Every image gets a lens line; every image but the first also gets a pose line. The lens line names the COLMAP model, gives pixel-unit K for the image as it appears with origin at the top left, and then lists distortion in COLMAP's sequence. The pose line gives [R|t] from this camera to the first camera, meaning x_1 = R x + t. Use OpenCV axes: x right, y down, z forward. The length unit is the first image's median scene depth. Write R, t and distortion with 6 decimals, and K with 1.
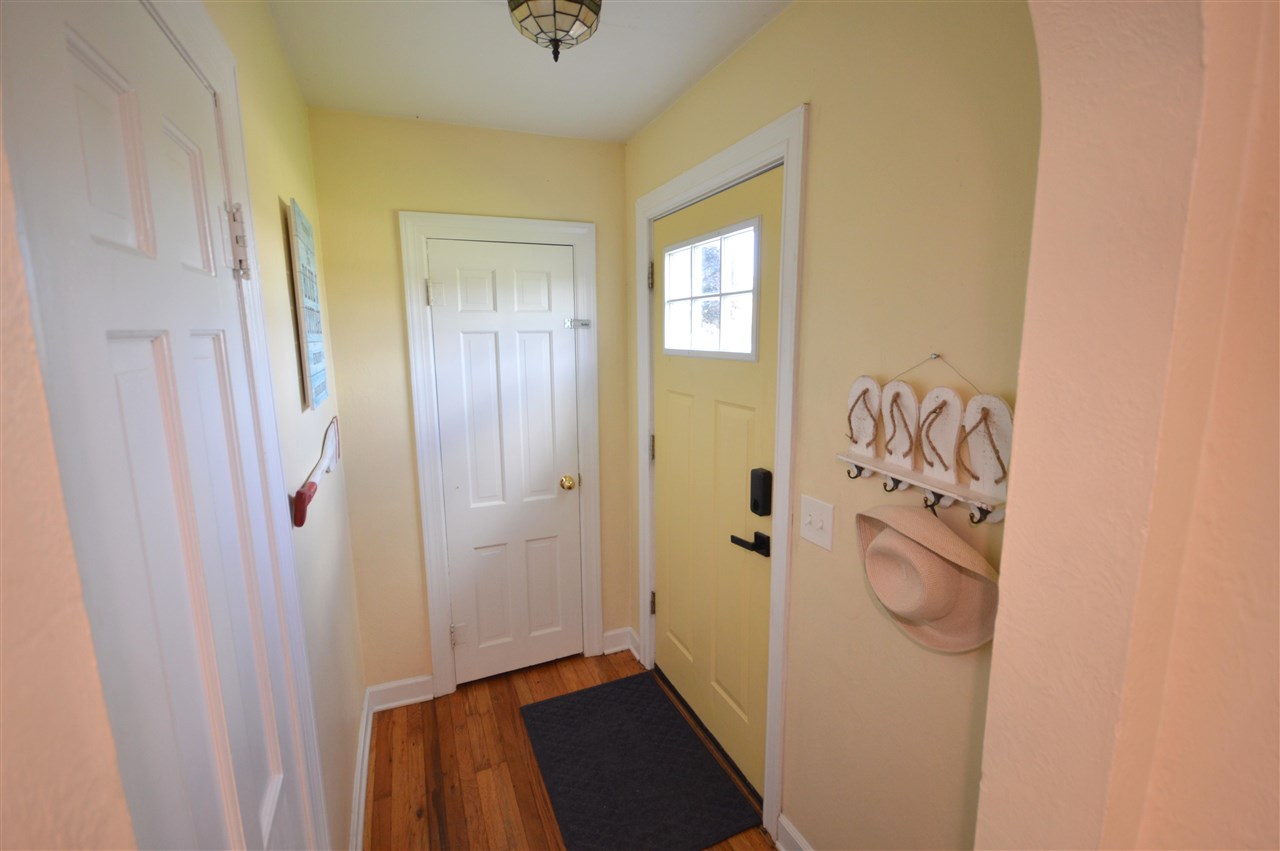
lens RADIAL K [[565.9, 0, 644.3], [0, 565.9, 426.4], [0, 0, 1]] dist [0.000722, -0.000634]
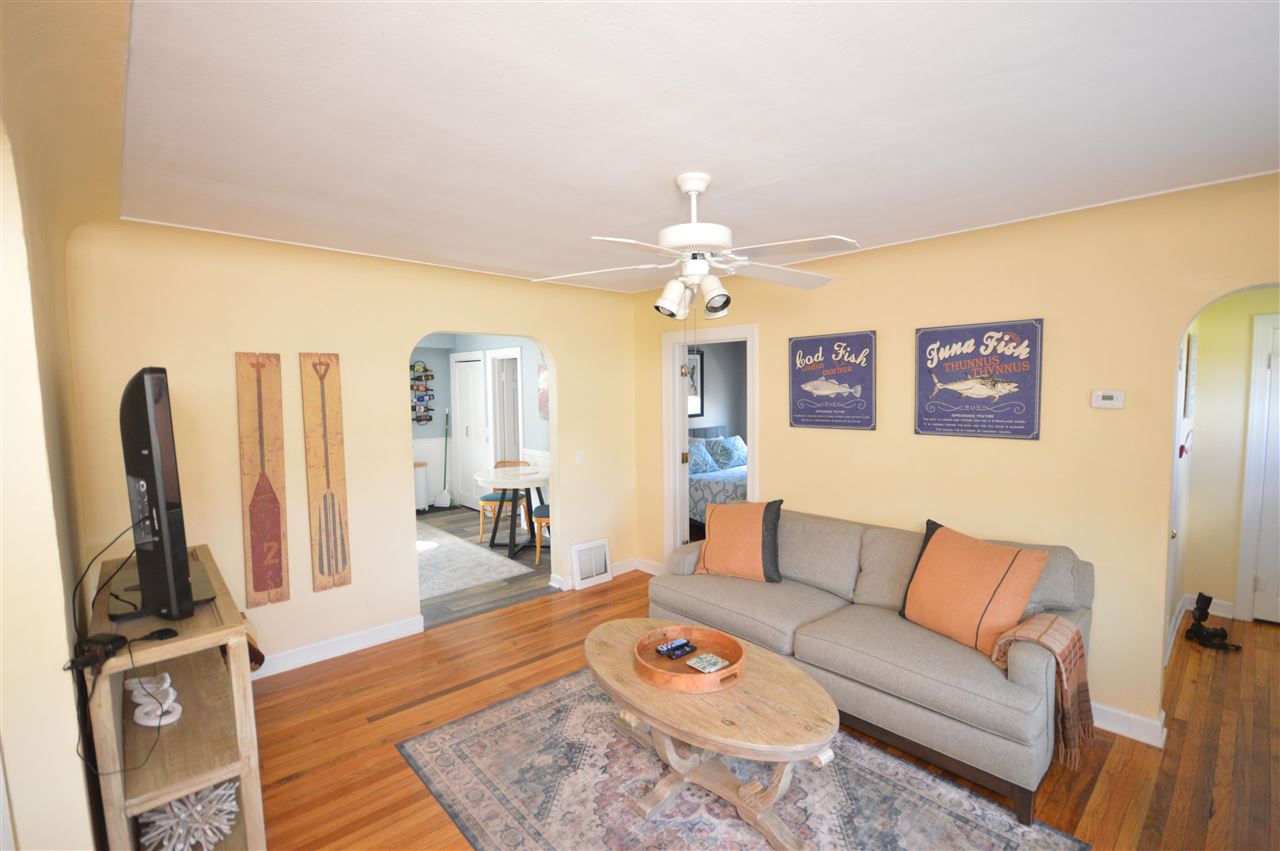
lens RADIAL K [[565.9, 0, 641.6], [0, 565.9, 432.0], [0, 0, 1]] dist [0.000722, -0.000634]
pose [[0.349066, 0.073030, -0.934248, 0.537056], [-0.148080, 0.988732, 0.021962, 0.203180], [0.925324, 0.130677, 0.355947, -1.259915]]
